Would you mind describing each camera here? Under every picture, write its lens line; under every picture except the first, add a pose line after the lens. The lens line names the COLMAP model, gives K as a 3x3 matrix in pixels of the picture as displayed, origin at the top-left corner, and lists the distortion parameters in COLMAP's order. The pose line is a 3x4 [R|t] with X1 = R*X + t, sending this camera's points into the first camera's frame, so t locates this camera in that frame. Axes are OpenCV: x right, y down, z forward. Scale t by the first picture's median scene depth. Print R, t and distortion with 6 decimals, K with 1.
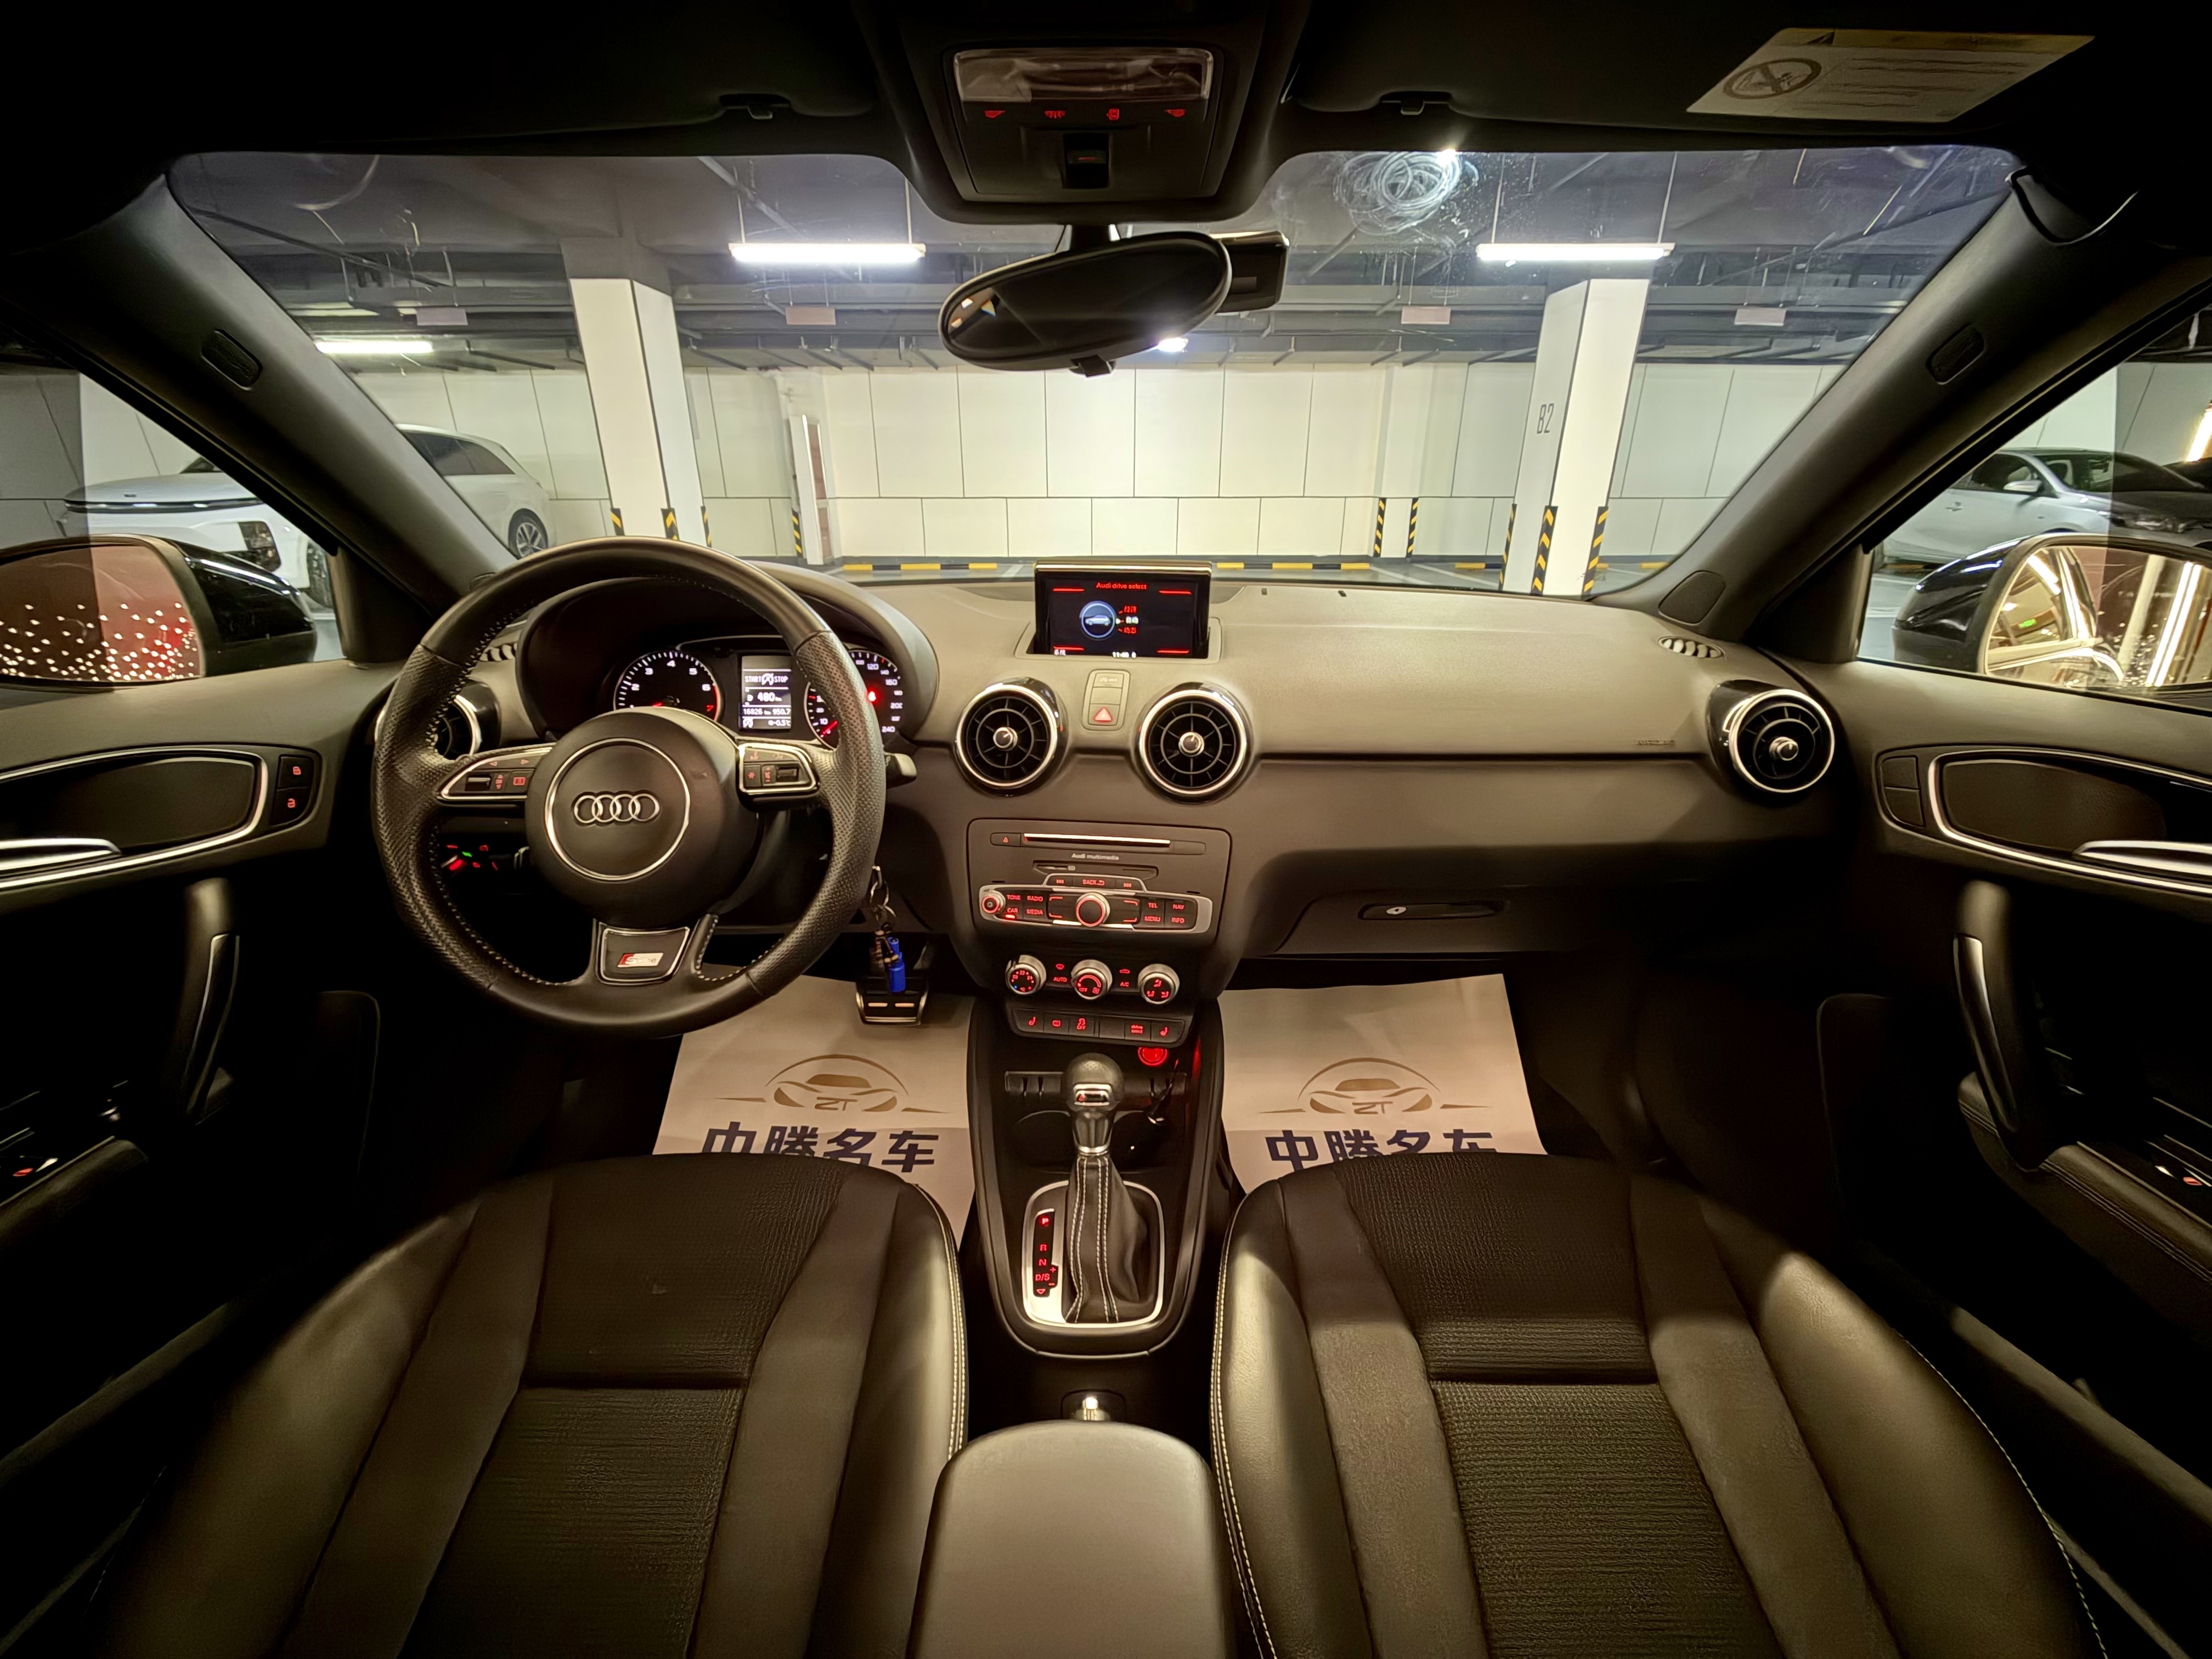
lens RADIAL K [[878.5, 0, 1099.8], [0, 878.5, 830.6], [0, 0, 1]] dist [0.000233, -0.000082]
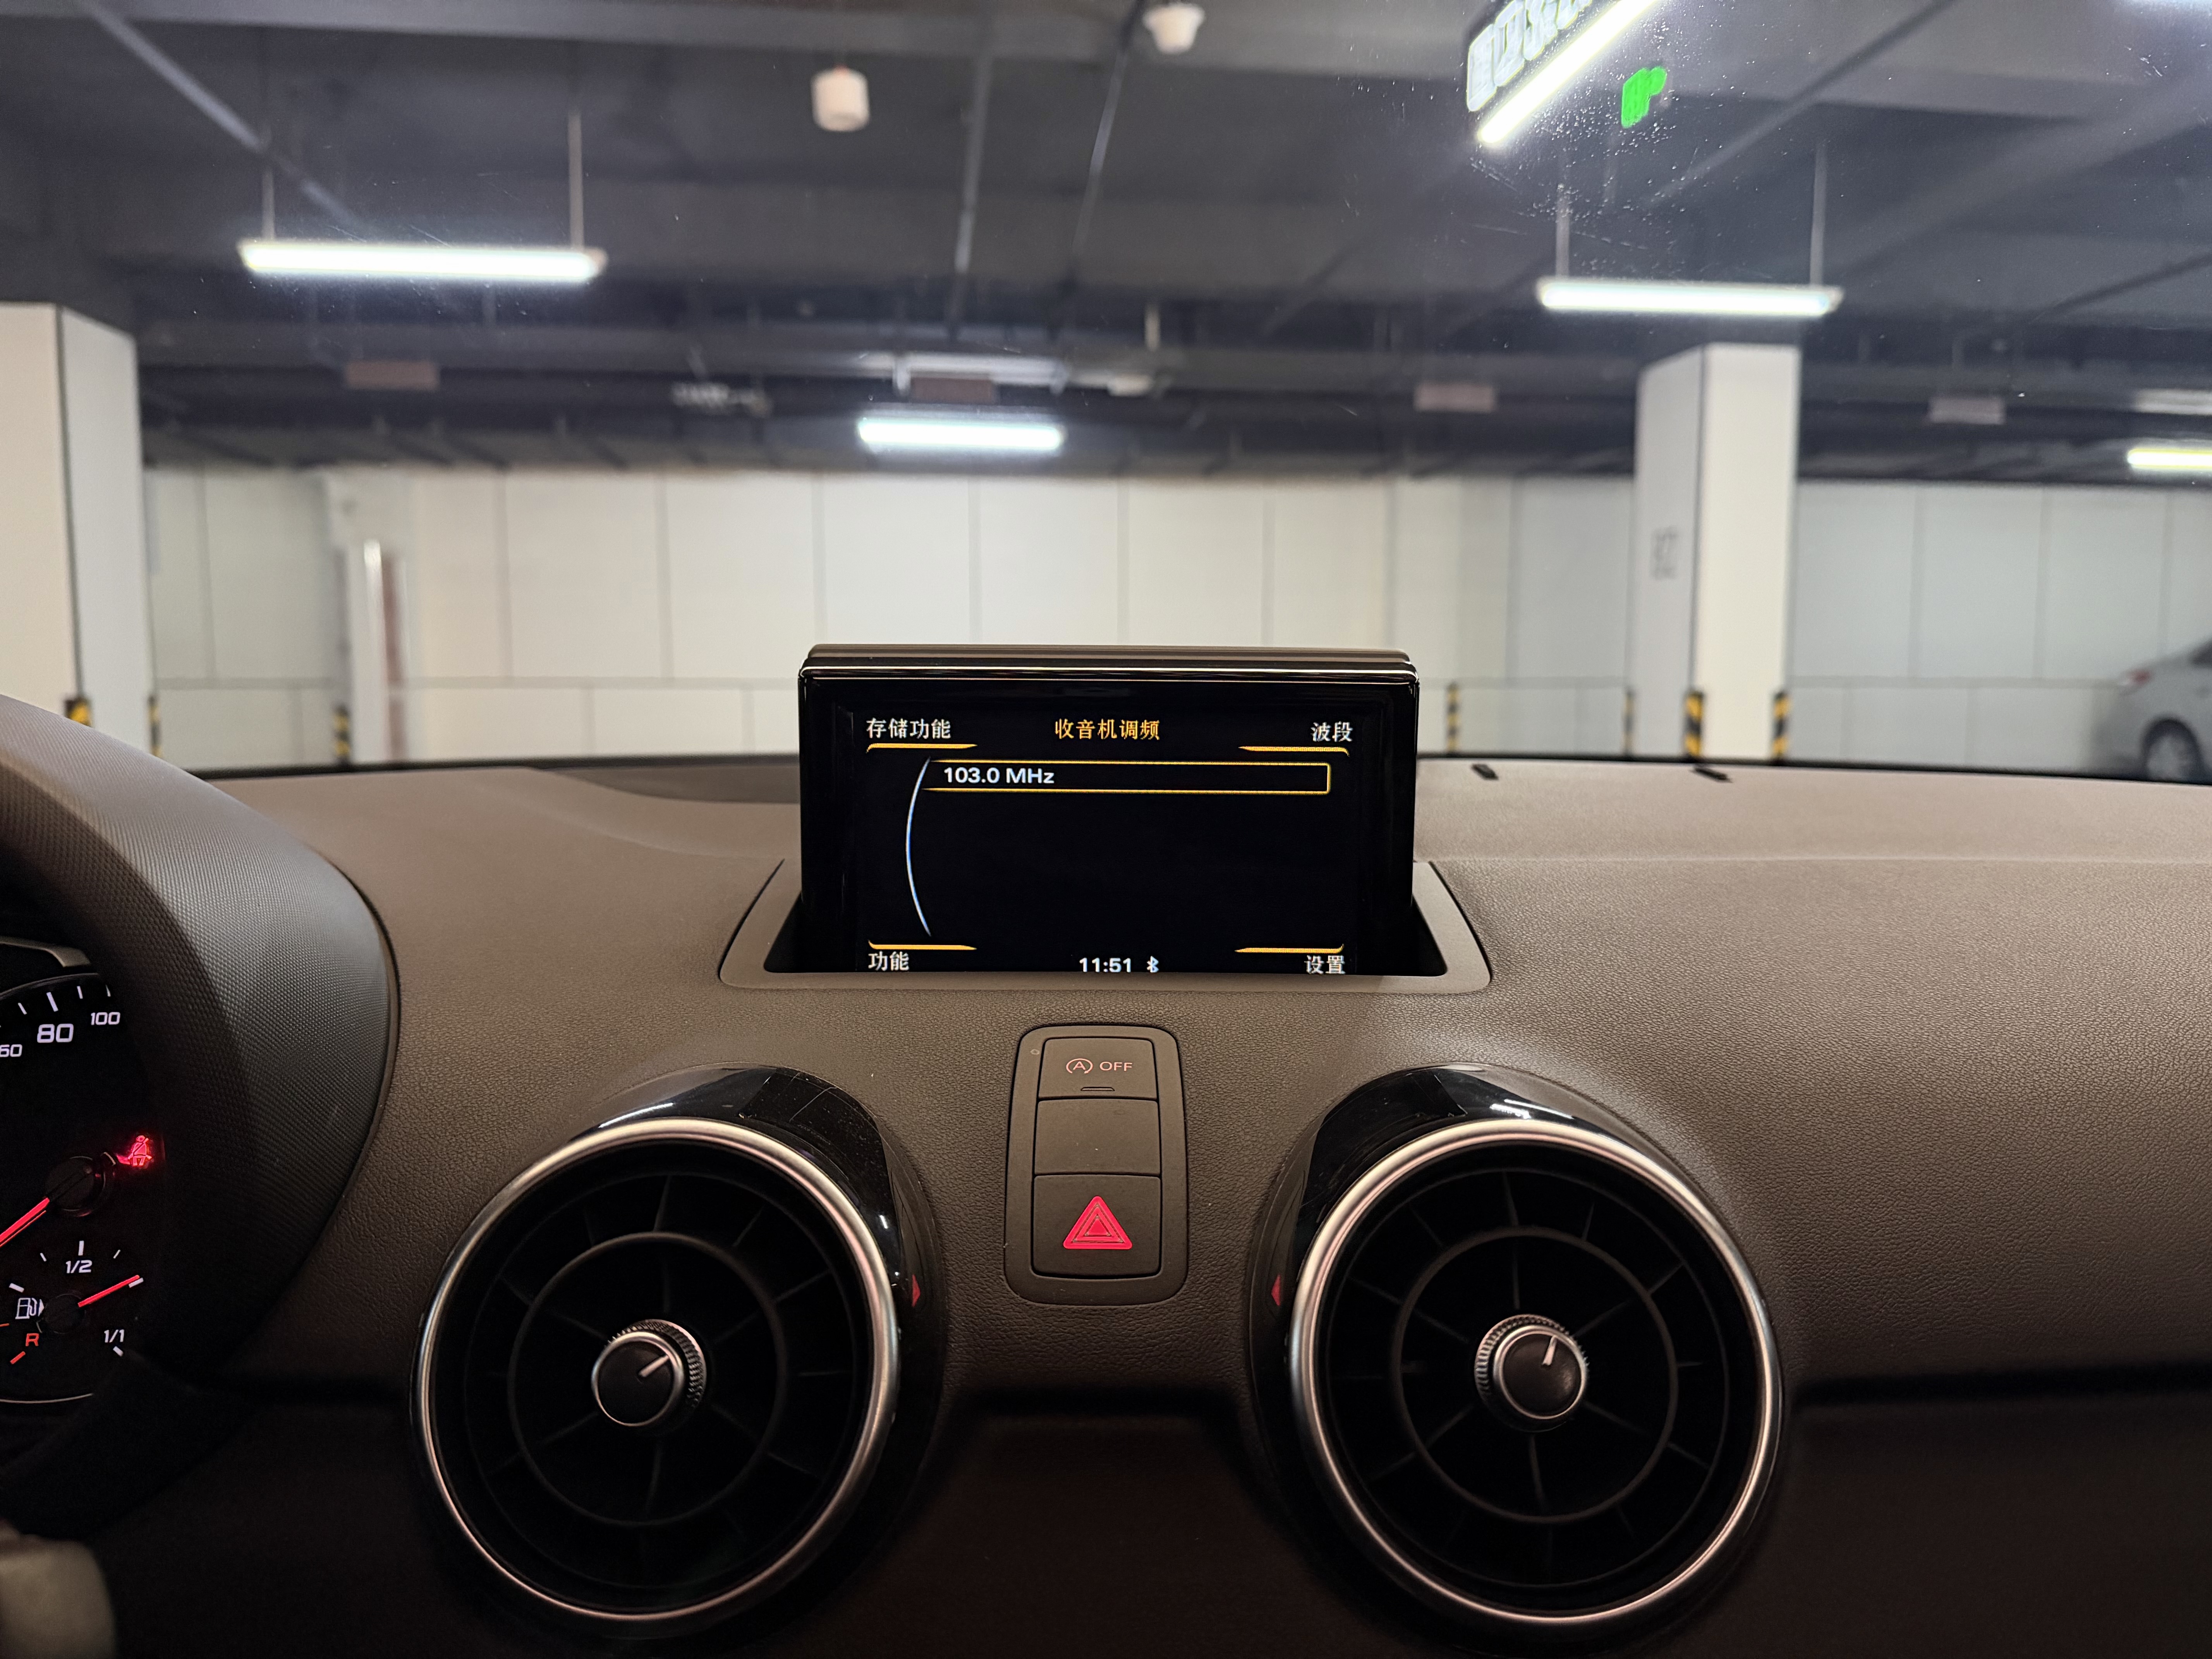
lens RADIAL K [[1569.4, 0, 1098.6], [0, 1569.4, 833.9], [0, 0, 1]] dist [0.026511, -0.036498]
pose [[0.992847, -0.012397, 0.118752, -0.040911], [0.044156, 0.962203, -0.268730, -0.112522], [-0.110932, 0.272051, 0.955867, 0.540586]]
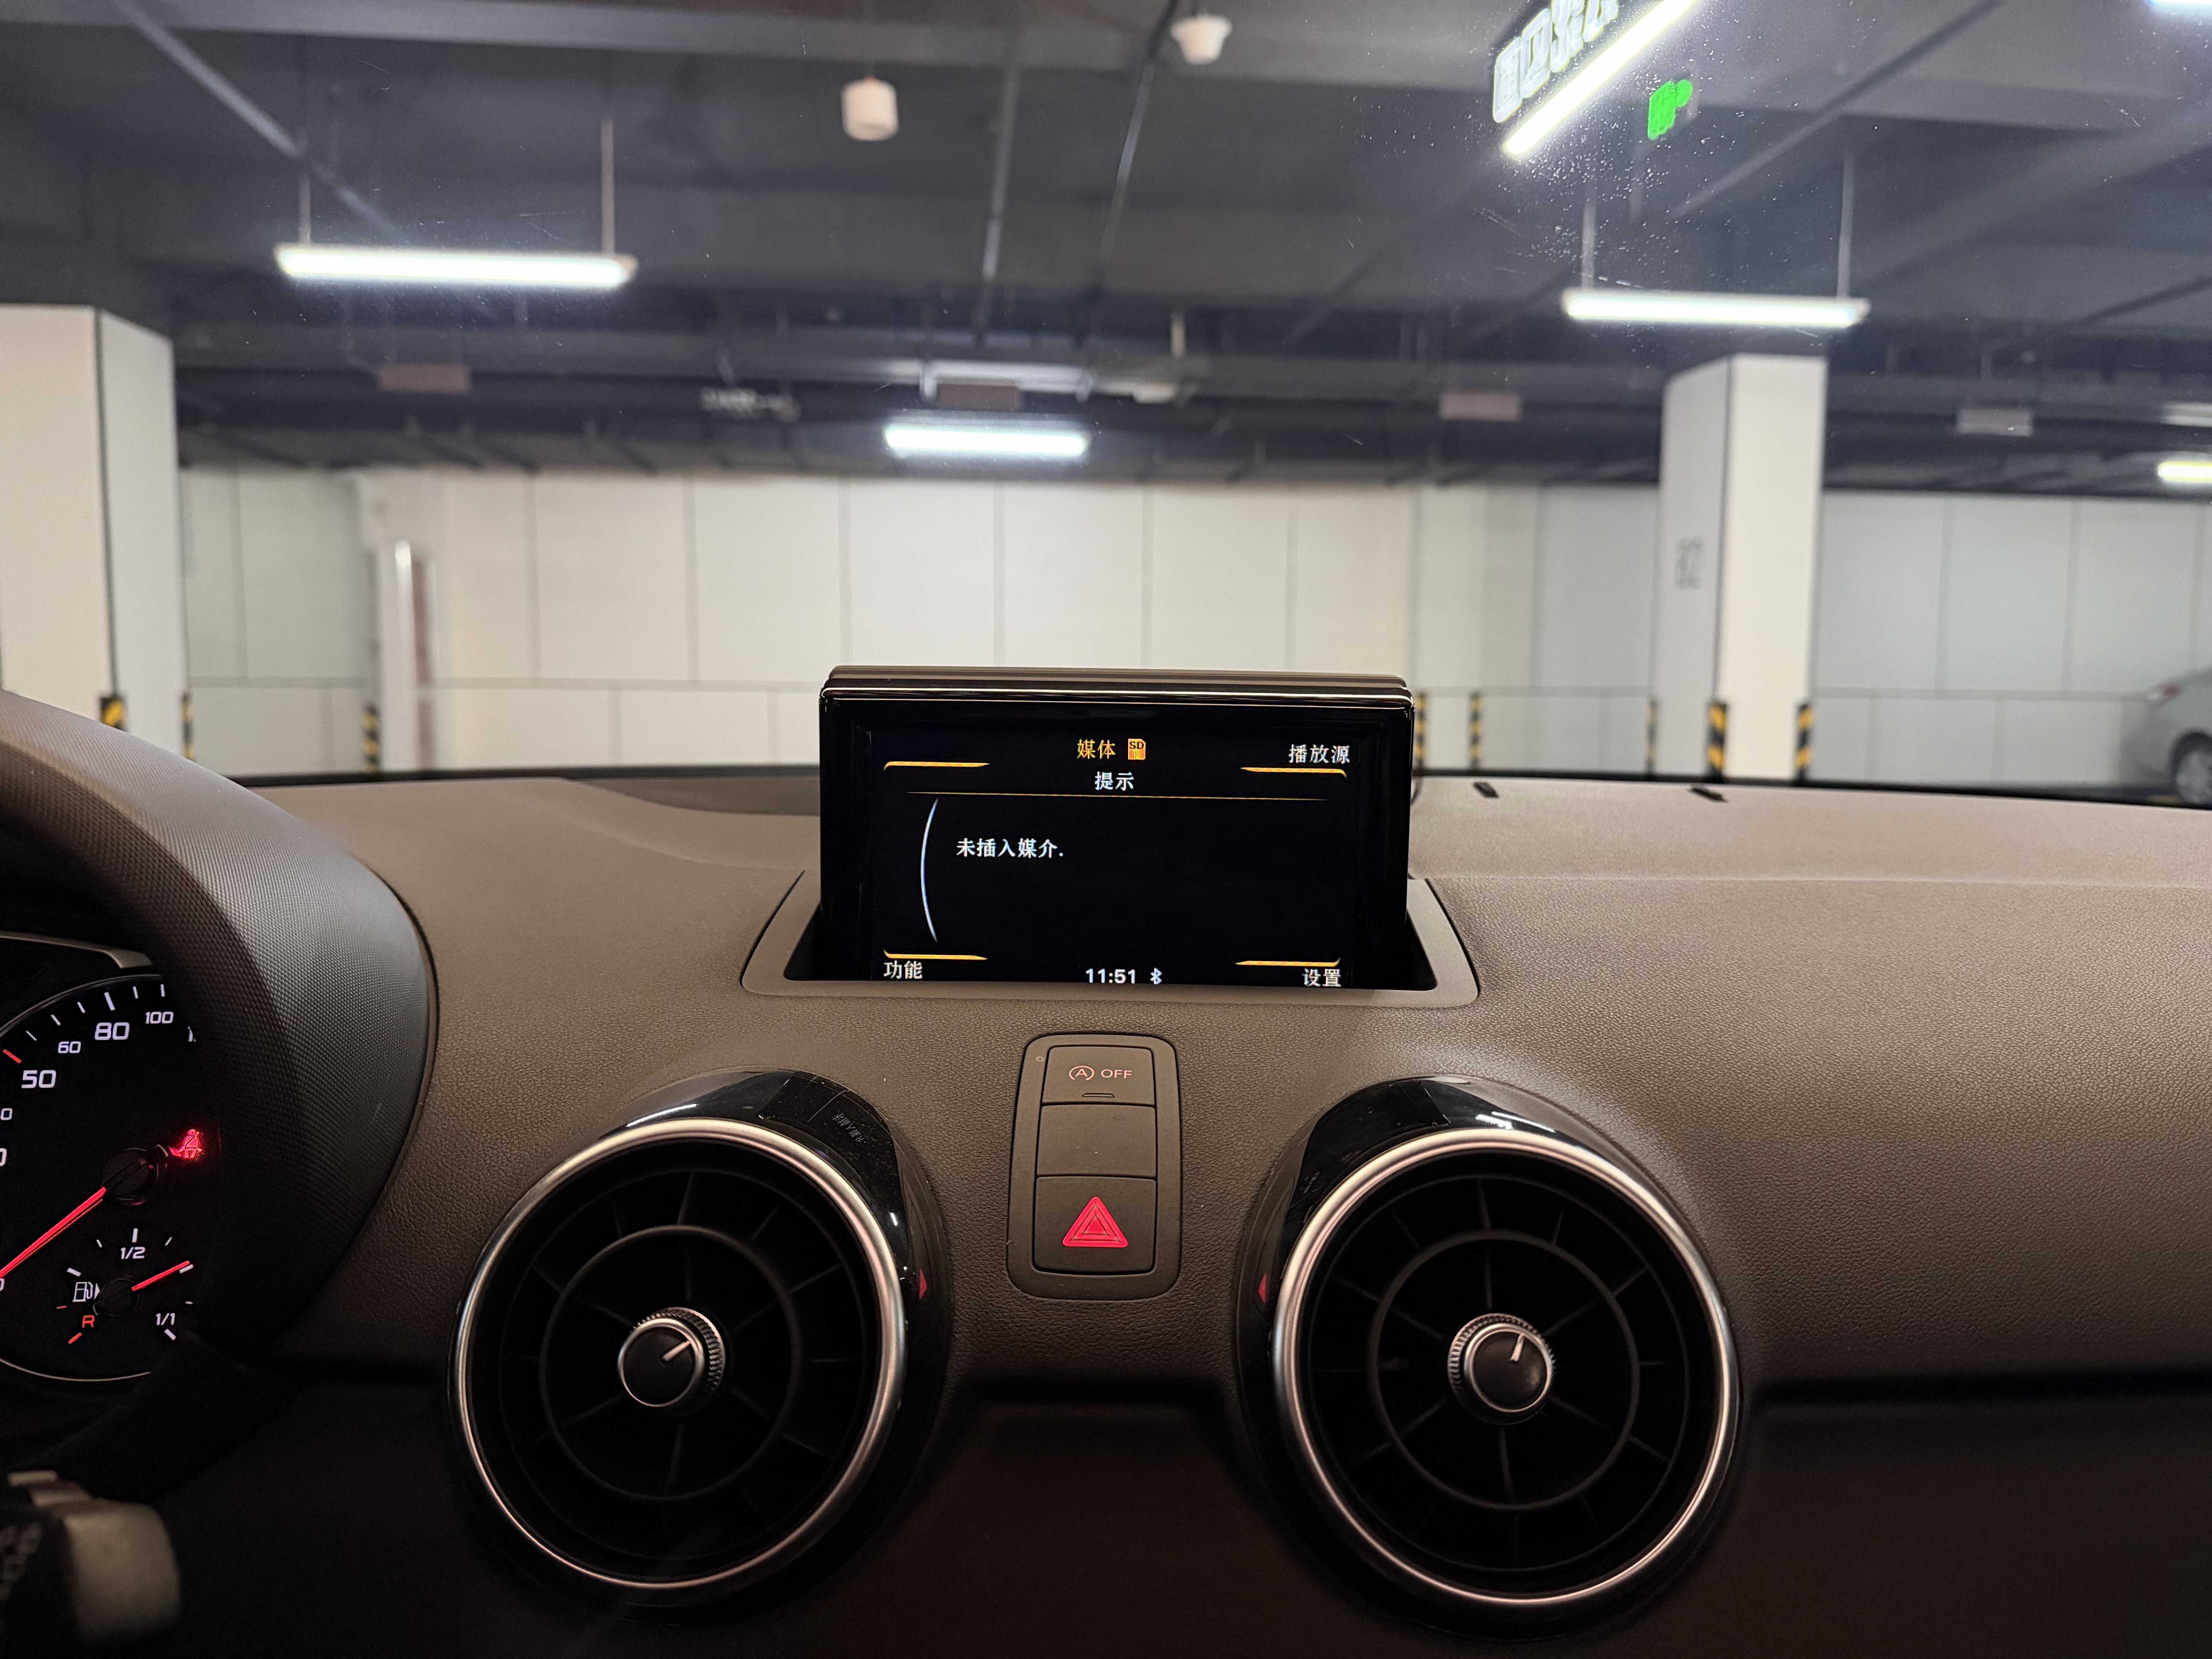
lens RADIAL K [[1565.3, 0, 1099.4], [0, 1565.3, 834.8], [0, 0, 1]] dist [0.034234, -0.045327]
pose [[0.994442, -0.003026, 0.105239, -0.038042], [0.031643, 0.961961, -0.271347, -0.110564], [-0.100414, 0.273169, 0.956711, 0.518345]]
